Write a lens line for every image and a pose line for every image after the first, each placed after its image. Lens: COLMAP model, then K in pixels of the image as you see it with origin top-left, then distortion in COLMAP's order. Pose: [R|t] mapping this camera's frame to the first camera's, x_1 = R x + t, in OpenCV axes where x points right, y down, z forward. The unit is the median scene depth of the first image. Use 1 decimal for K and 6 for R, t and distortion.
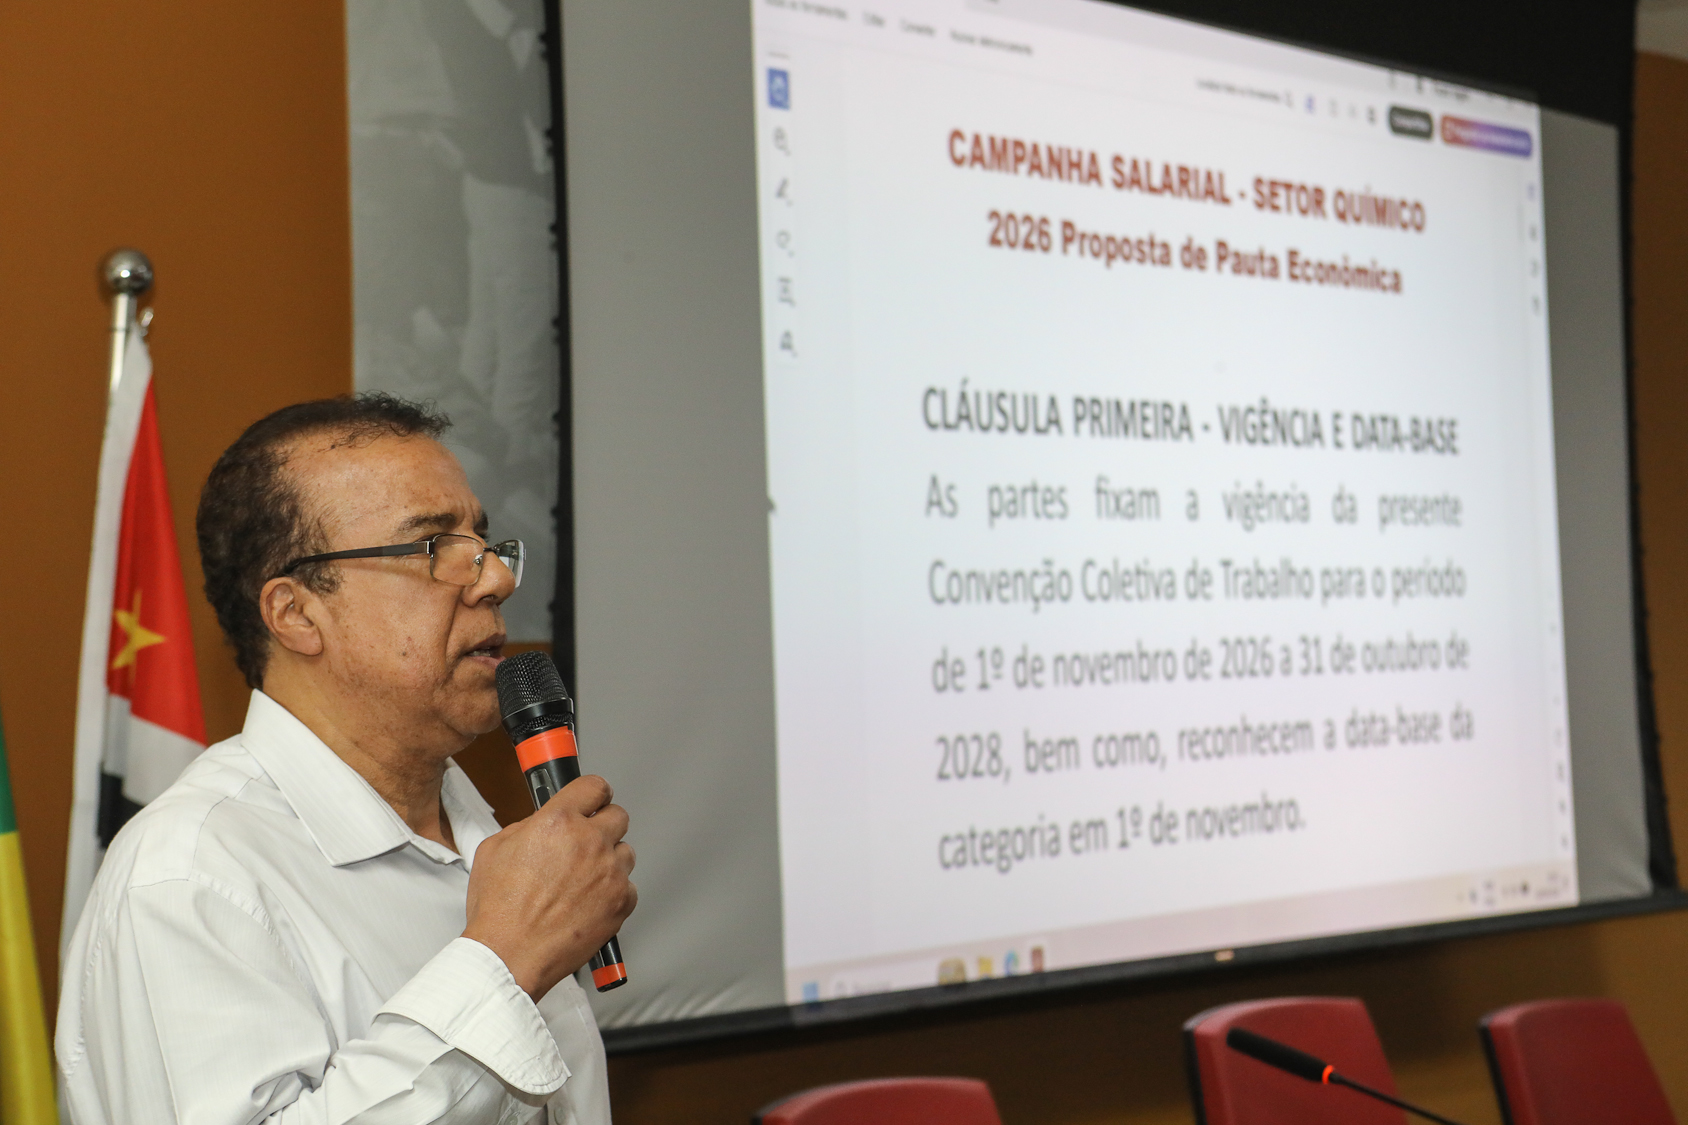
lens RADIAL K [[2777.2, 0, 805.4], [0, 2777.2, 538.7], [0, 0, 1]] dist [0.121422, -0.025279]
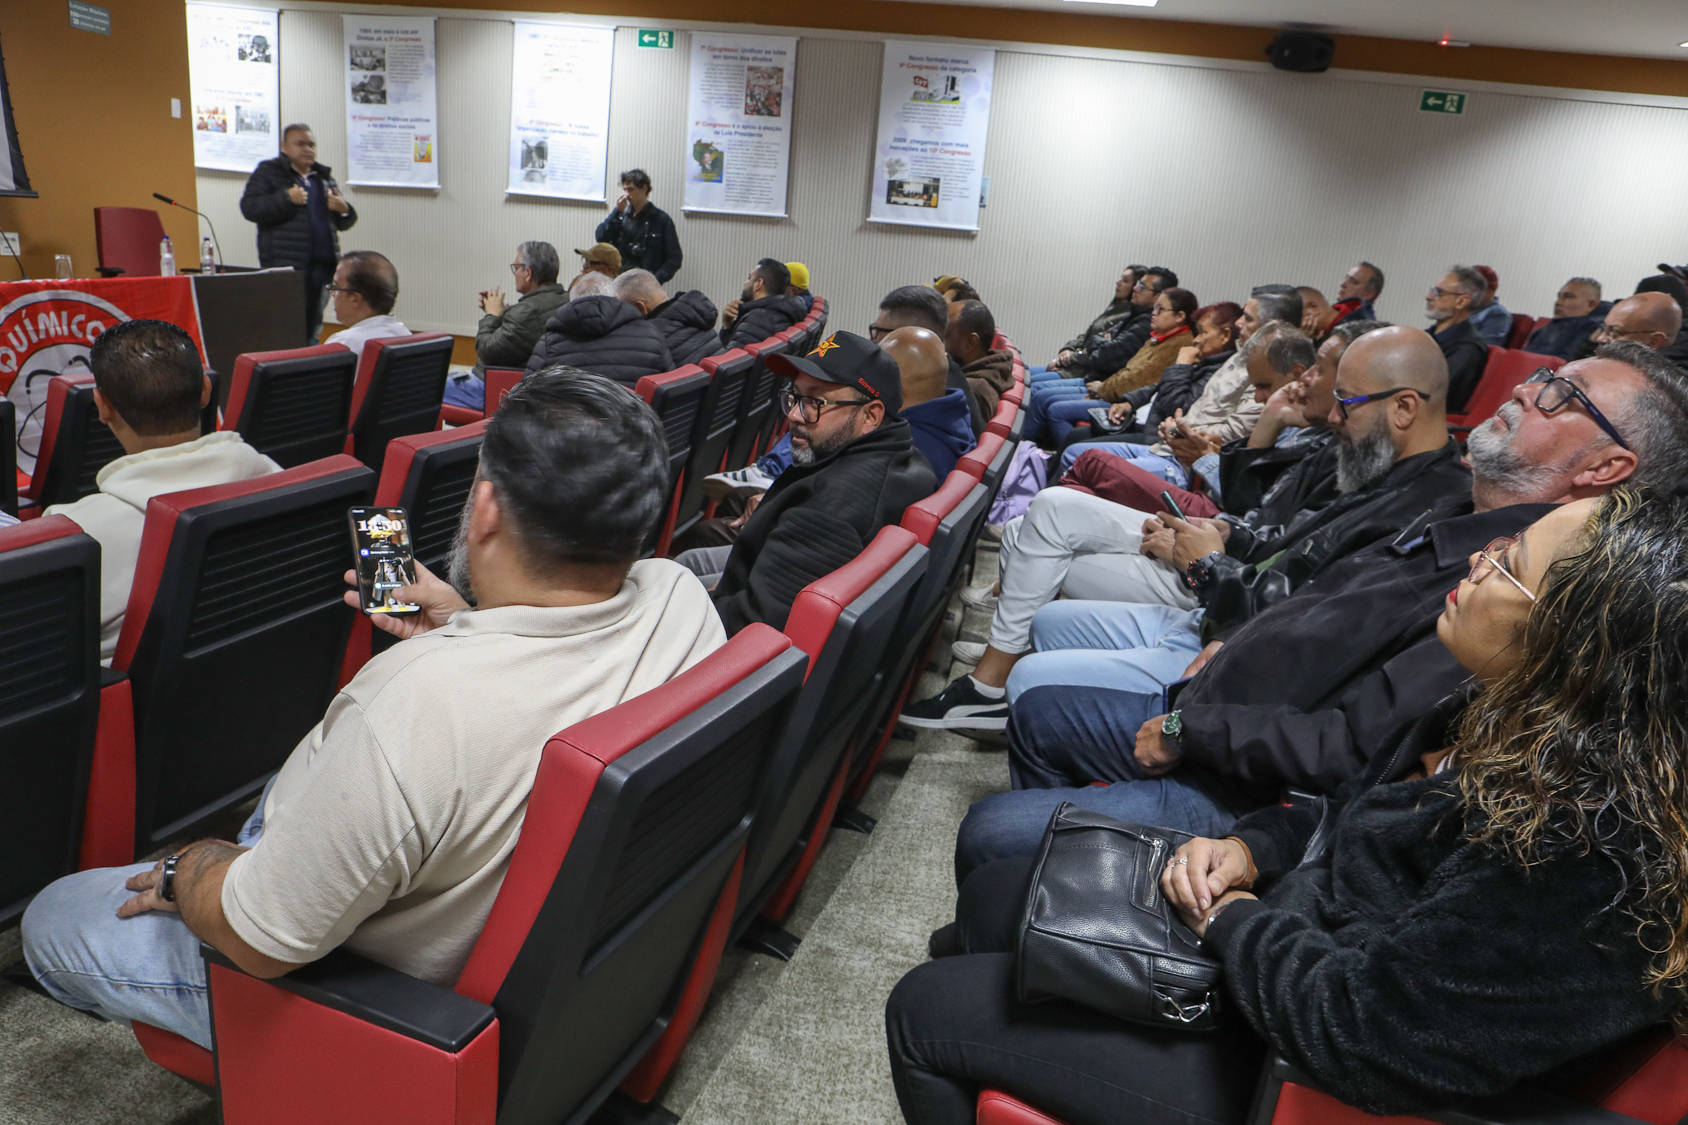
lens RADIAL K [[1161.8, 0, 844.0], [0, 1161.8, 562.5], [0, 0, 1]] dist [-0.103216, 0.073525]
pose [[0.804021, -0.074693, 0.589890, 0.328951], [-0.139619, 0.940625, 0.309405, 0.016026], [-0.577976, -0.331128, 0.745854, -0.534541]]
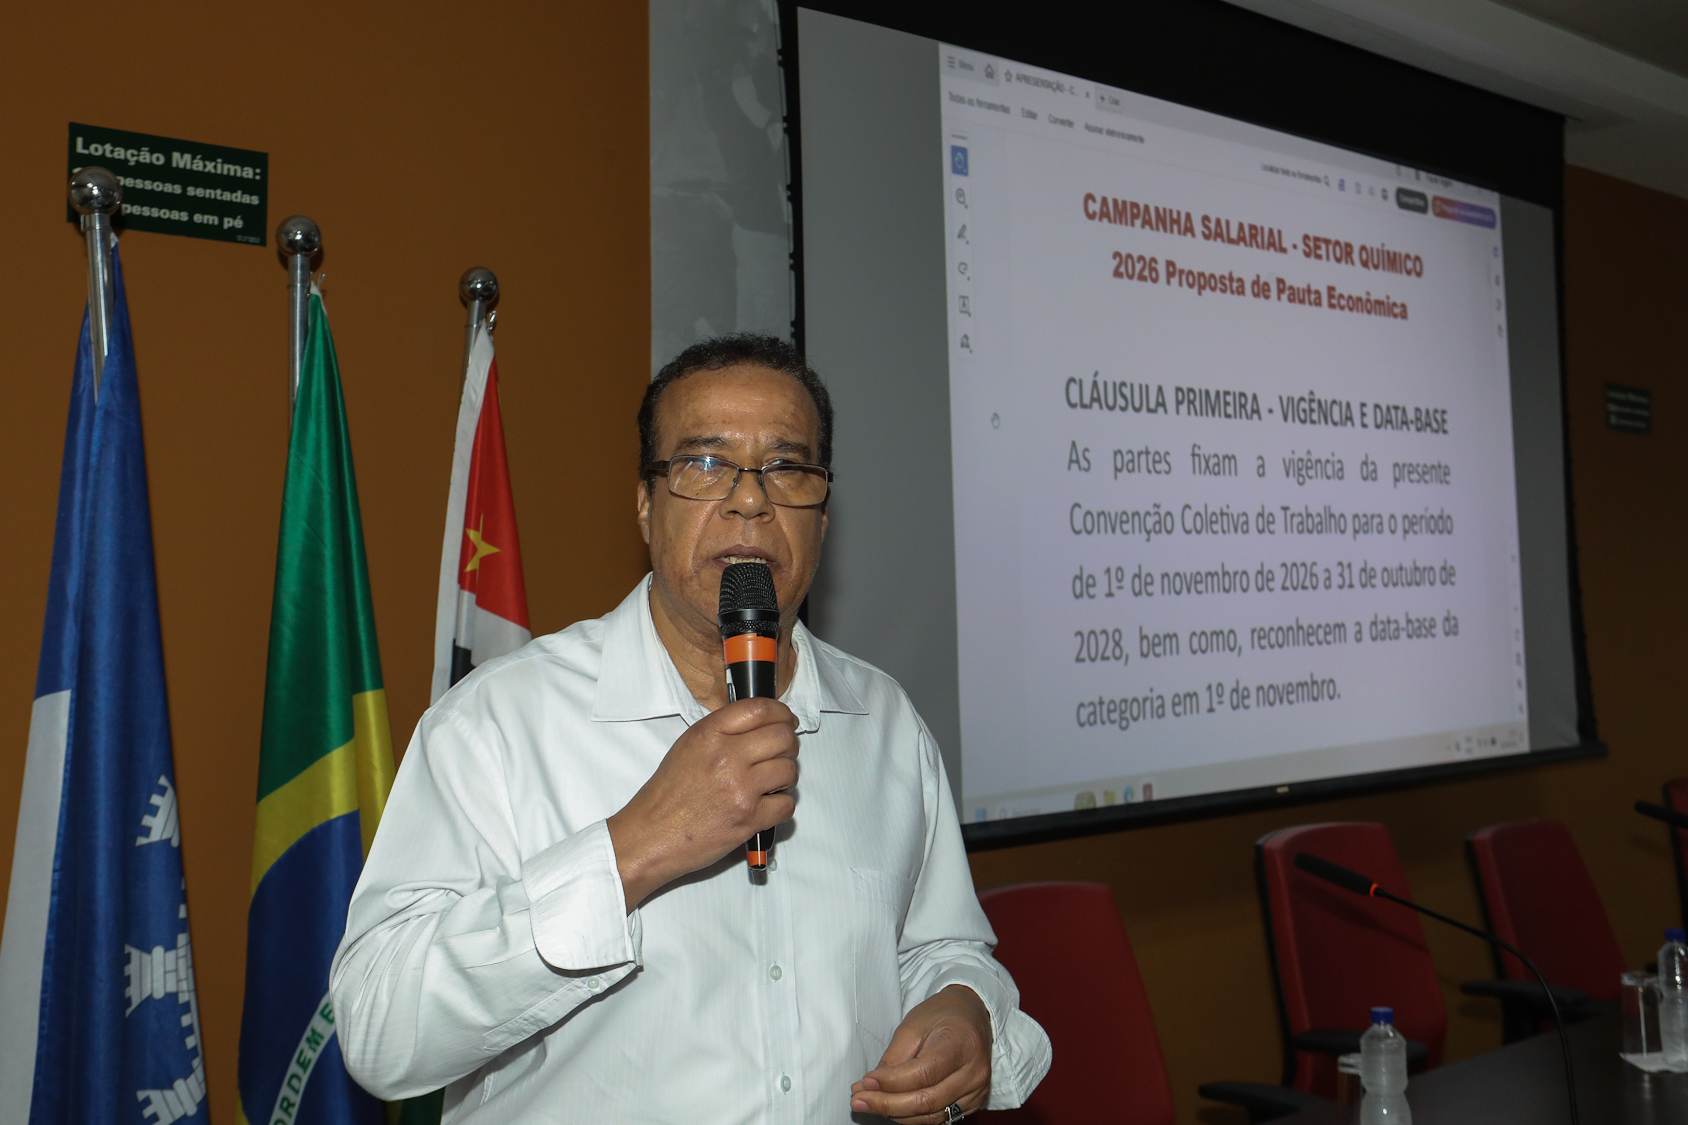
lens RADIAL K [[1730.8, 0, 850.6], [0, 1730.8, 480.0], [0, 0, 1]] dist [-0.081418, 0.084347]
pose [[0.996121, 0.002069, -0.087965, 0.010321], [-0.003836, 0.999794, -0.019931, 0.012489], [0.087905, 0.020192, 0.995924, 0.121930]]
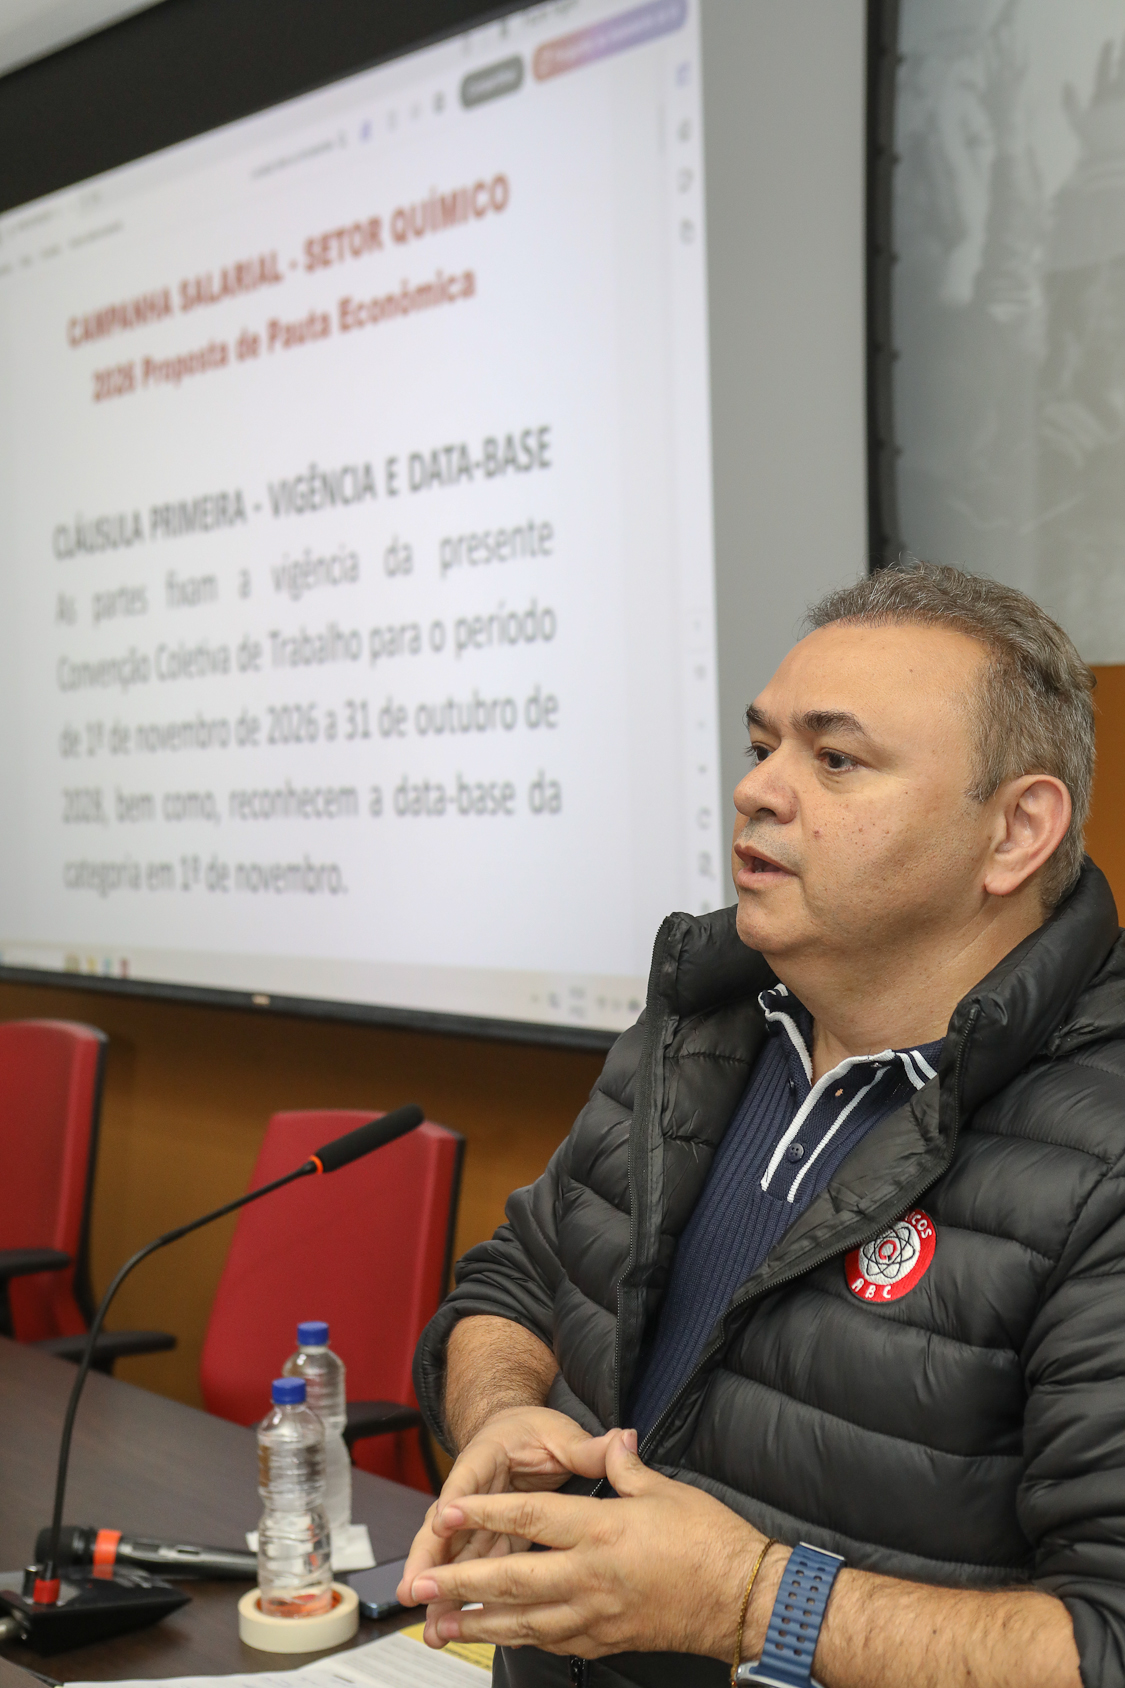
lens RADIAL K [[2168.8, 0, 524.3], [0, 2168.8, 850.2], [0, 0, 1]] dist [-0.019348, 0.080131]
pose [[-0.022031, 0.064777, -0.997657, 0.961565], [0.074694, 0.995216, 0.062969, 0.044925], [0.996963, -0.073131, -0.026764, 1.101545]]
